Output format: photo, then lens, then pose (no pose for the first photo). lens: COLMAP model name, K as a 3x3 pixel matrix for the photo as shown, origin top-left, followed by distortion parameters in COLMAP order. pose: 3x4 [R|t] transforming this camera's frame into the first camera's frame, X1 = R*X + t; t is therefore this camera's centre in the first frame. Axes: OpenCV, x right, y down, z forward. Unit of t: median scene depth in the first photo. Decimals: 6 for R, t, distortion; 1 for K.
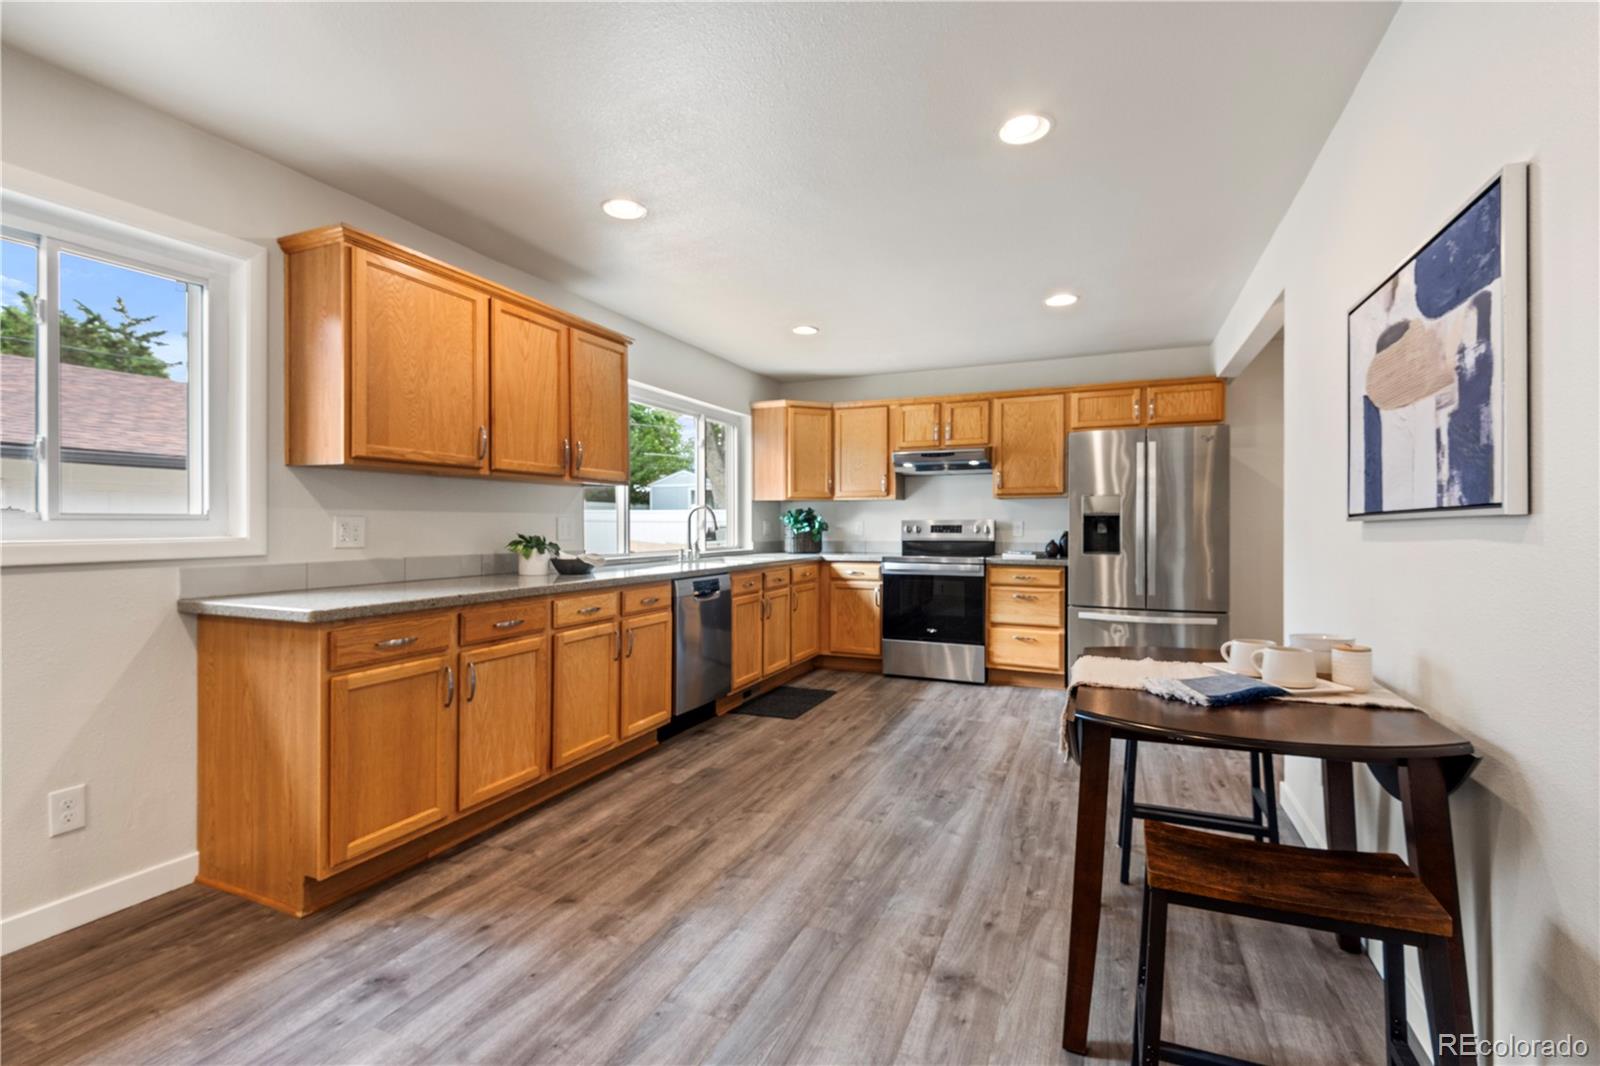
lens RADIAL K [[723.9, 0, 794.2], [0, 723.9, 526.8], [0, 0, 1]] dist [0.008940, -0.000912]
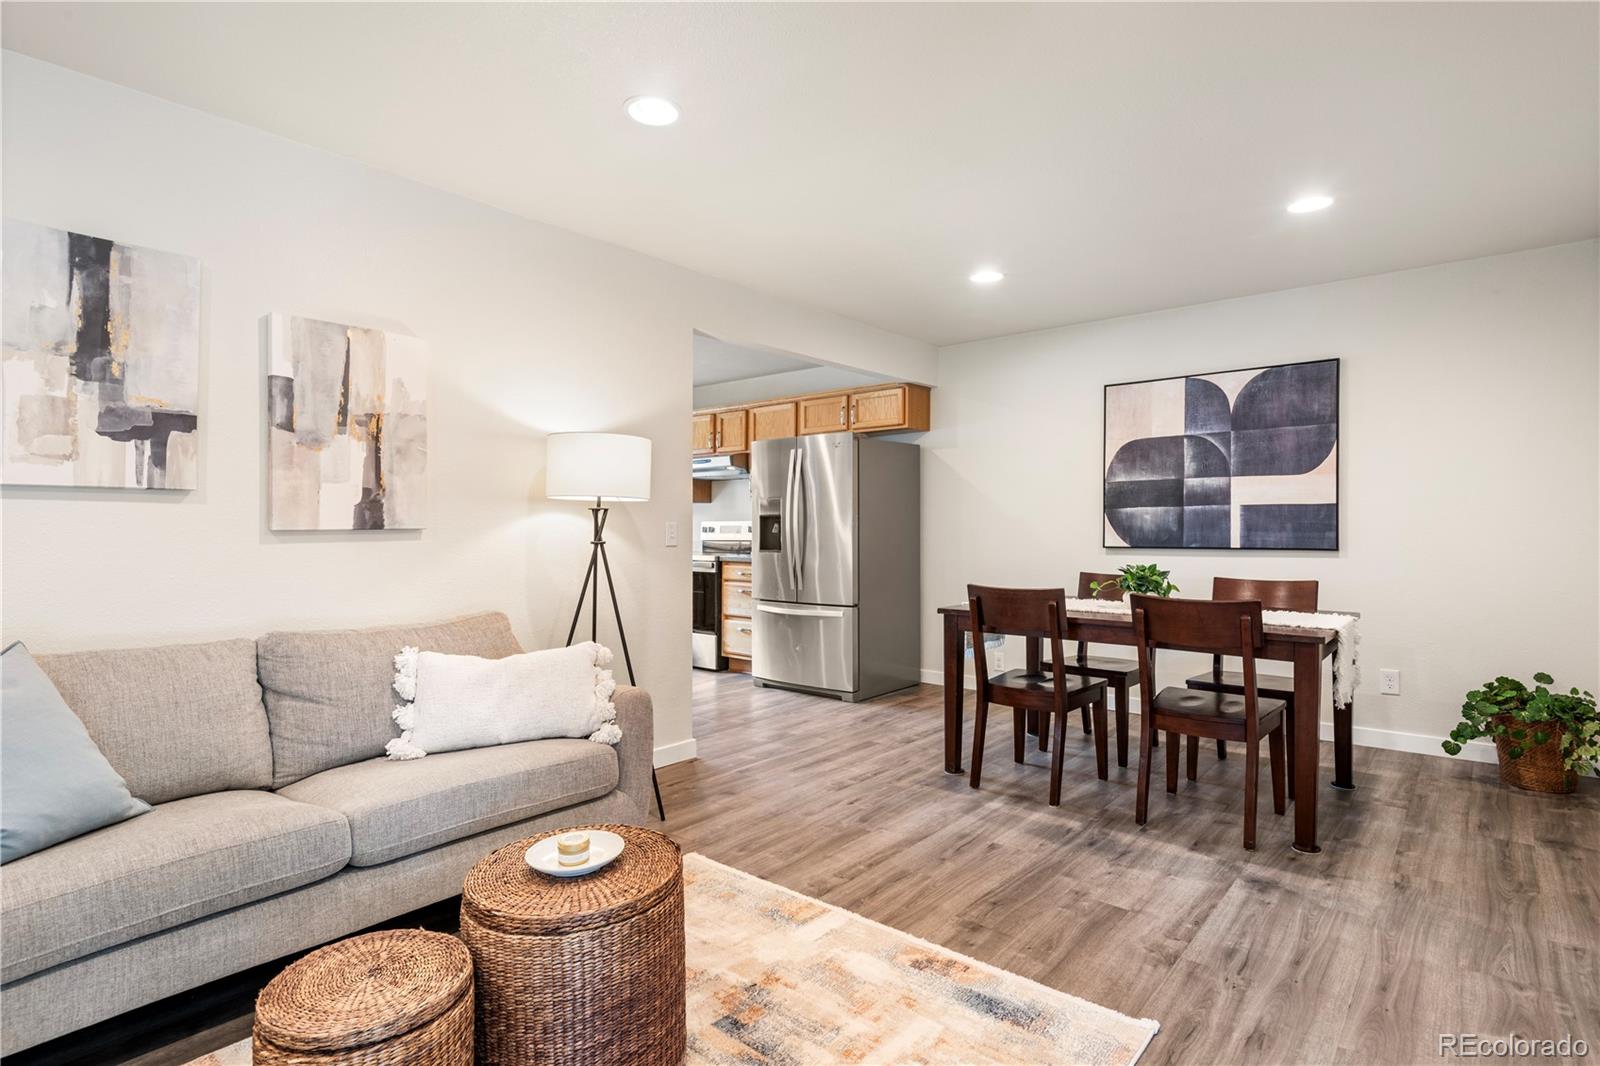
lens RADIAL K [[818.3, 0, 800.0], [0, 818.3, 533.0], [0, 0, 1]] dist [0.018566, -0.014247]
pose [[0.960631, -0.002845, -0.277812, 0.747426], [0.004385, 0.999978, 0.004922, 0.002919], [0.277792, -0.005946, 0.960623, -0.162333]]
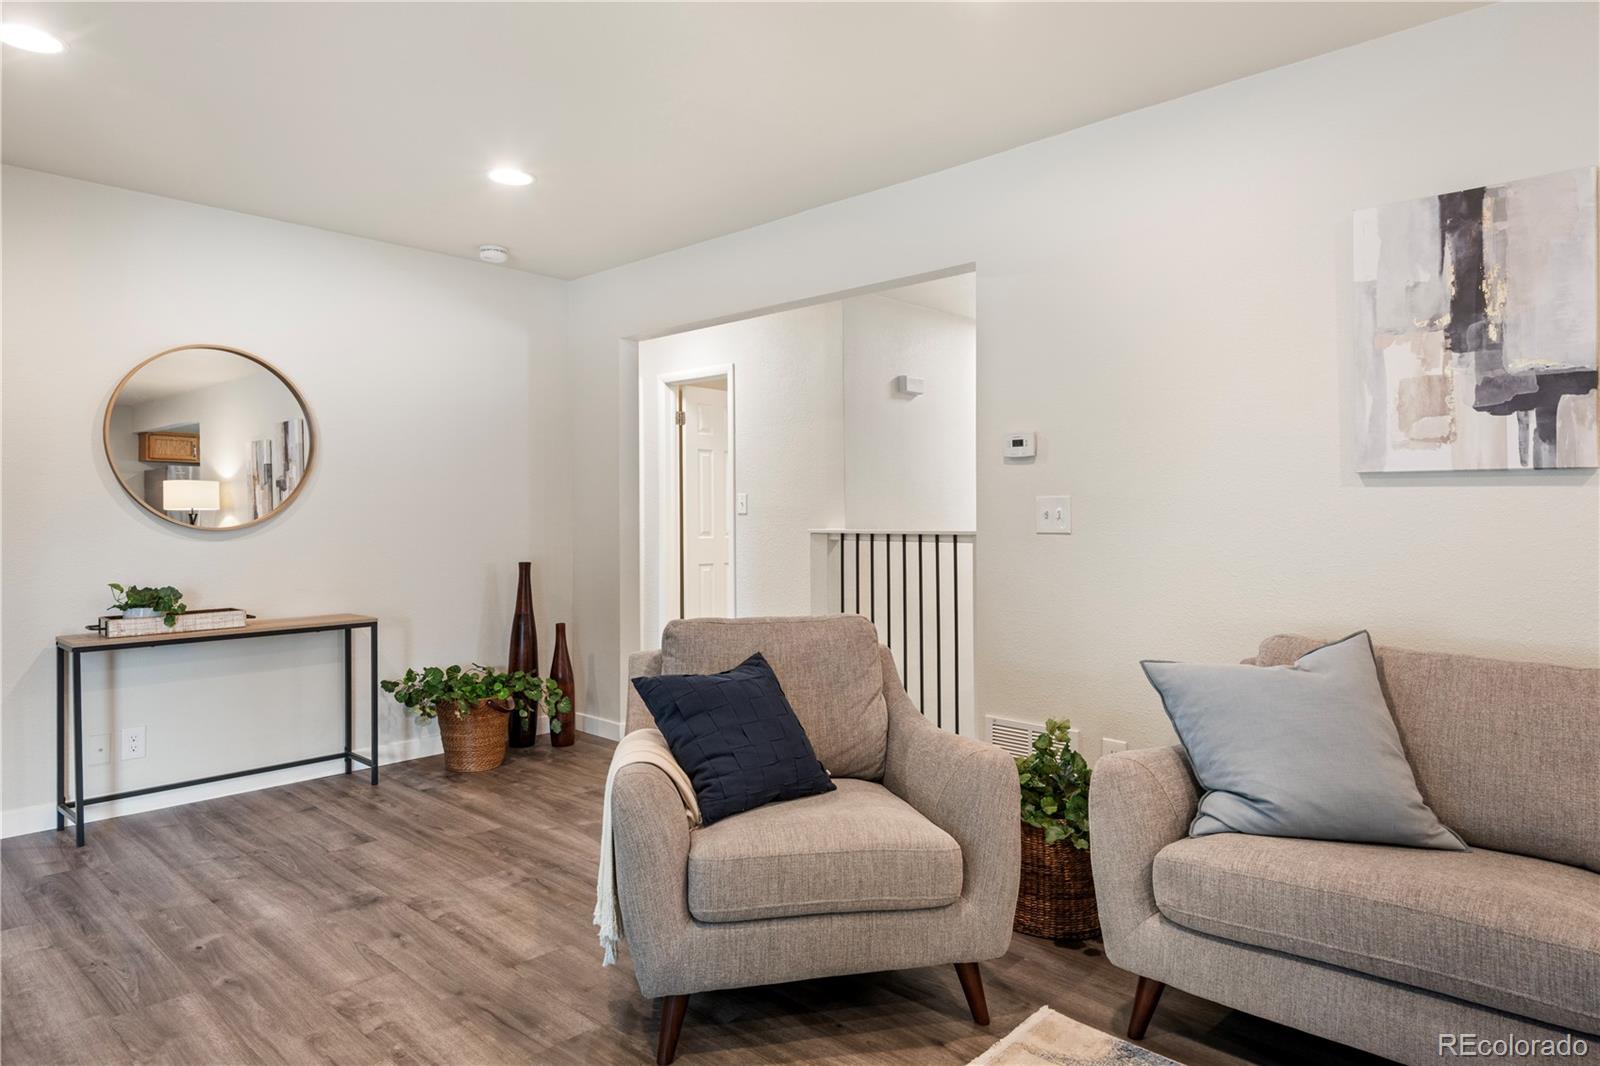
lens RADIAL K [[916.1, 0, 759.5], [0, 916.1, 508.3], [0, 0, 1]] dist [0.039274, -0.030055]
pose [[-0.336681, -0.009522, -0.941571, 0.792157], [-0.003419, 0.999955, -0.008890, 0.001870], [0.941613, 0.000226, -0.336698, -0.008690]]
